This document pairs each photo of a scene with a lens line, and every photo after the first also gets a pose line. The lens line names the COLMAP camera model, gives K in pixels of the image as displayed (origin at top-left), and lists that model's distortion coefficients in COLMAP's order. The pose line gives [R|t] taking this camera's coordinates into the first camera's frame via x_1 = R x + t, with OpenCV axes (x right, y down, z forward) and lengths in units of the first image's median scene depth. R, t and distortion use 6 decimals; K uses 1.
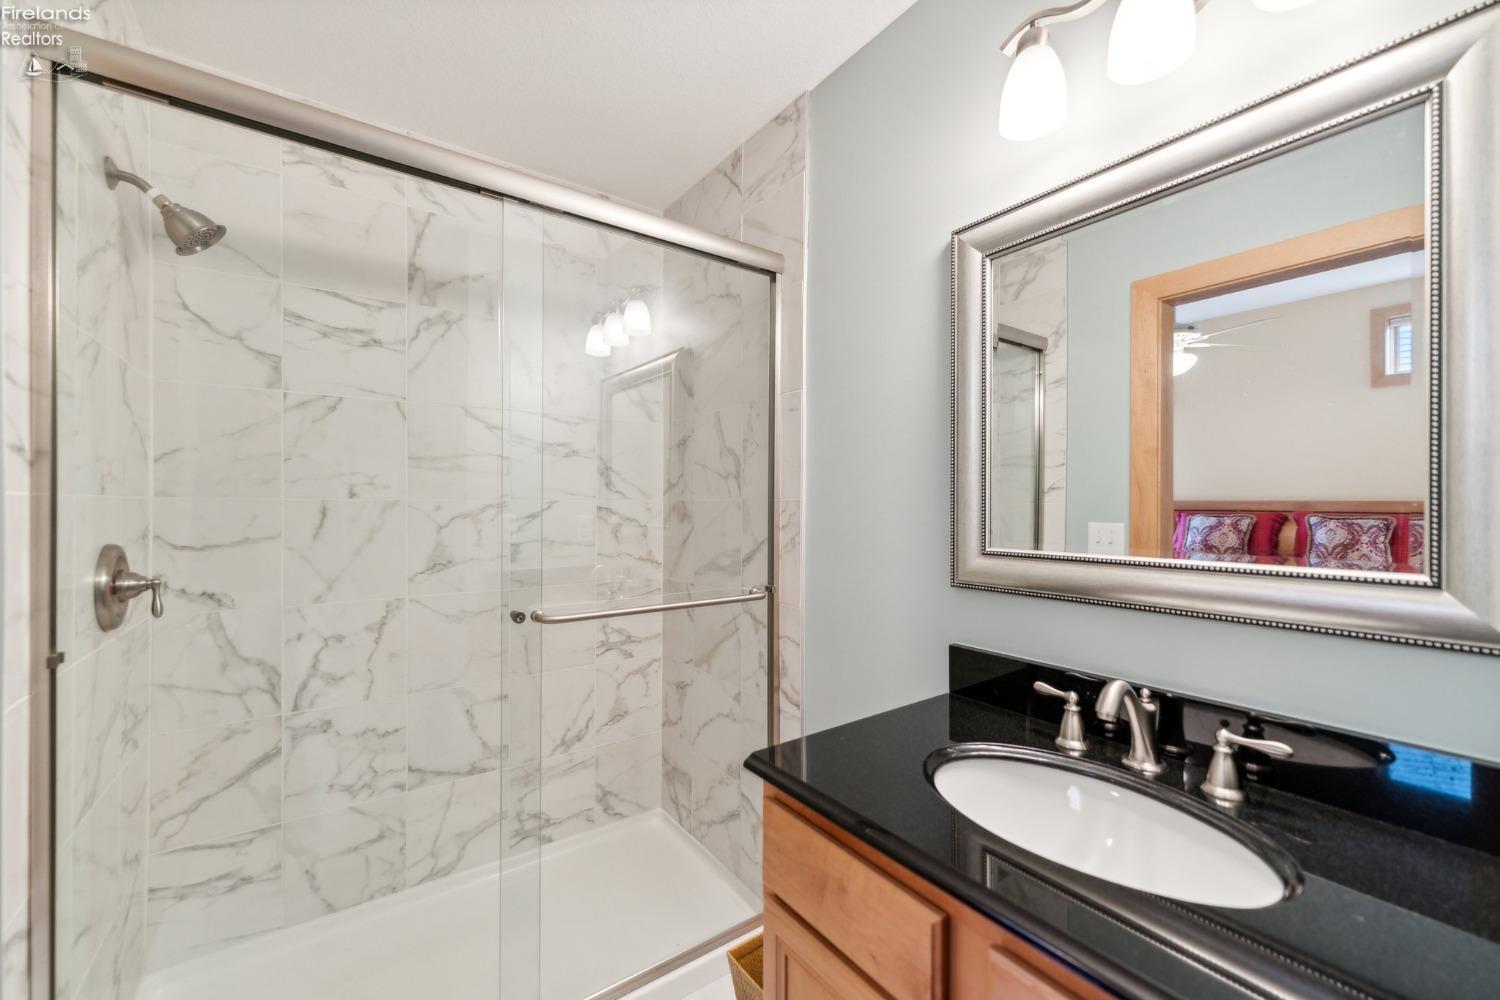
lens RADIAL K [[603.0, 0, 746.9], [0, 603.0, 507.4], [0, 0, 1]] dist [-0.003036, 0.001027]
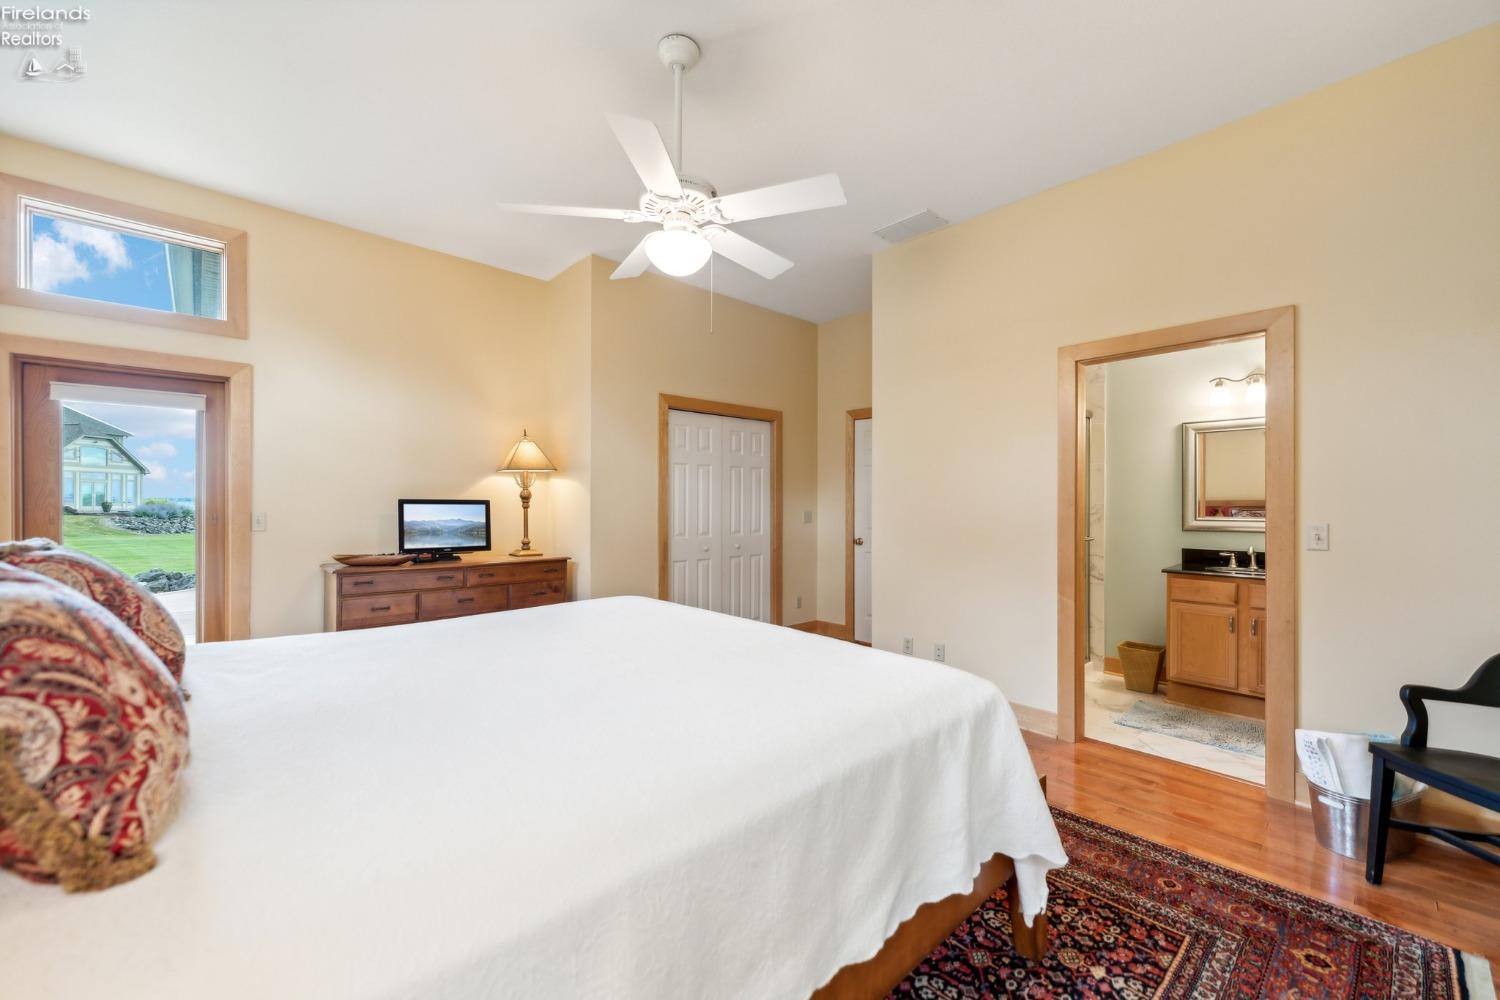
lens RADIAL K [[603.0, 0, 750.6], [0, 603.0, 503.9], [0, 0, 1]] dist [-0.003036, 0.001027]
pose [[0.991357, -0.004135, 0.131126, -2.403924], [0.004075, 0.999991, 0.000724, -0.026063], [-0.131128, -0.000184, 0.991365, -1.928095]]
